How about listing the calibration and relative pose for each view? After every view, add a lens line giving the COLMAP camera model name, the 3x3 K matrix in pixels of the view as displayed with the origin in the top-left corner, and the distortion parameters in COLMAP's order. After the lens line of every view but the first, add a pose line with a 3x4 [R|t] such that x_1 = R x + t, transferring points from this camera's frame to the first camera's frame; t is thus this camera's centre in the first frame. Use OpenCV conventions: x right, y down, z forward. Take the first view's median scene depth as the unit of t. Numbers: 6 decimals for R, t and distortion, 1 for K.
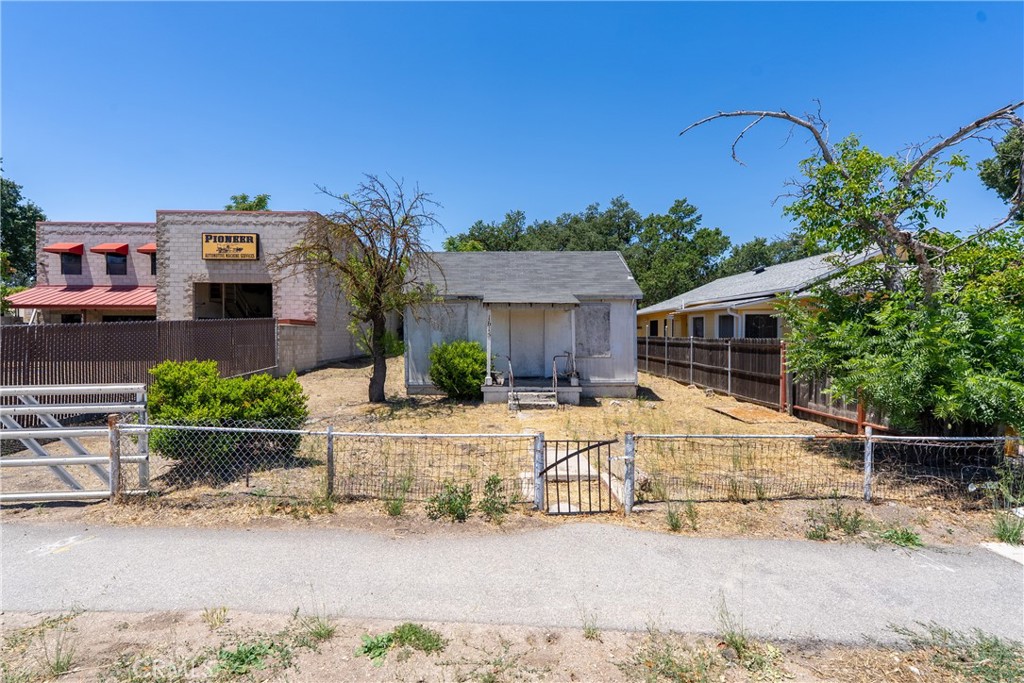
lens RADIAL K [[460.3, 0, 512.0], [0, 460.3, 341.5], [0, 0, 1]] dist [-0.000452, -0.000094]
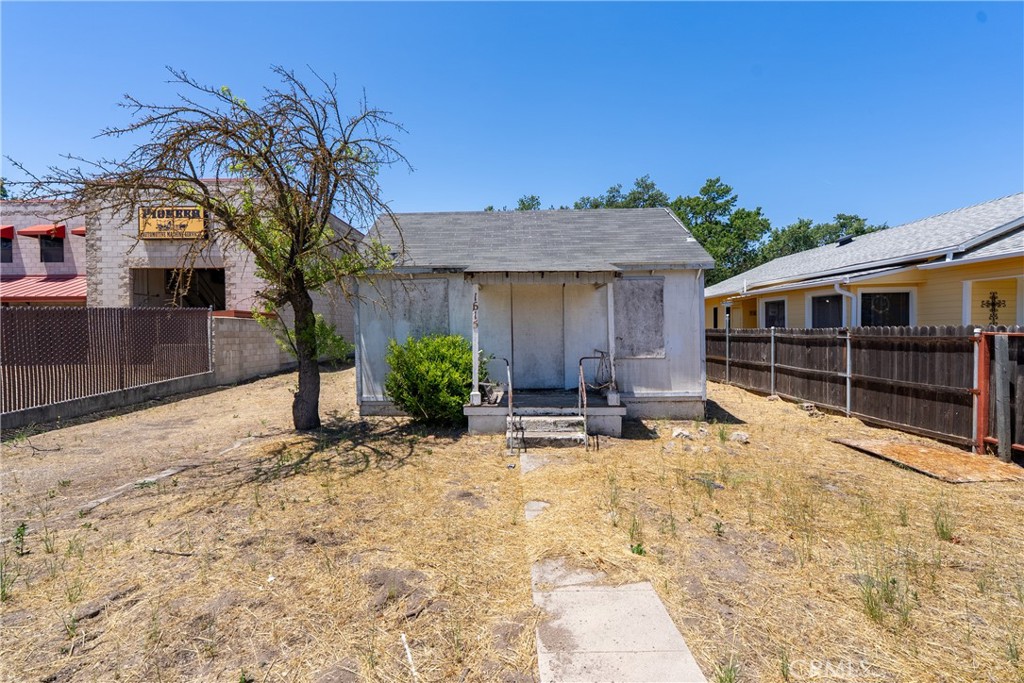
lens RADIAL K [[460.3, 0, 512.0], [0, 460.3, 341.5], [0, 0, 1]] dist [-0.000452, -0.000094]
pose [[0.999261, -0.008312, -0.037527, 0.019991], [0.008507, 0.999951, 0.005043, 0.005168], [0.037483, -0.005358, 0.999283, 0.329796]]
